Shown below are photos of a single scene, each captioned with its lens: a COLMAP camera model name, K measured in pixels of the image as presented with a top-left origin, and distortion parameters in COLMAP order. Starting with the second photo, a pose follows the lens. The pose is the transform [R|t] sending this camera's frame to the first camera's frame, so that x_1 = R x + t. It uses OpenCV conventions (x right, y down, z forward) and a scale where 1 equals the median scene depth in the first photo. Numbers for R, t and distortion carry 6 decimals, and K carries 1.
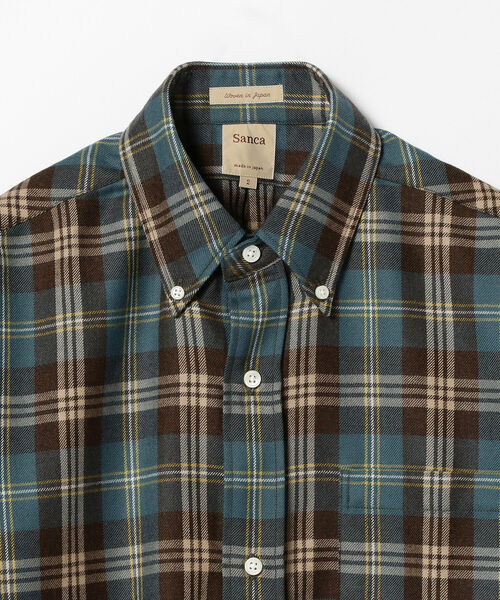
lens RADIAL K [[2377.1, 0, 249.0], [0, 2377.1, 299.9], [0, 0, 1]] dist [-0.017419, 0.000000]
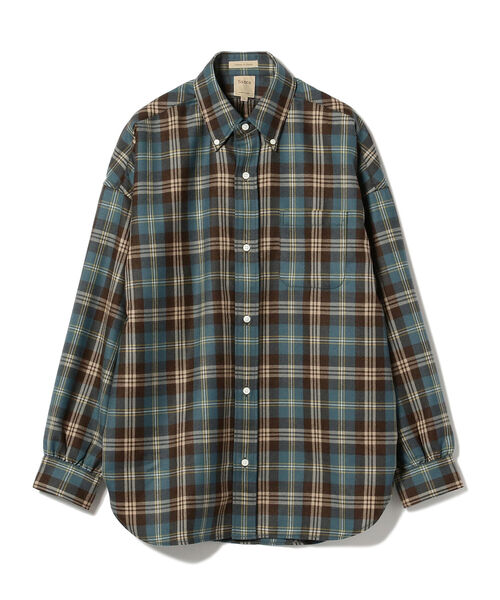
lens RADIAL K [[1774.0, 0, 251.5], [0, 1774.0, 299.4], [0, 0, 1]] dist [-0.055752, 0.000000]
pose [[0.999994, -0.002843, 0.002166, 0.002920], [0.002682, 0.997477, 0.070941, 0.030752], [-0.002362, -0.070935, 0.997478, -0.930020]]
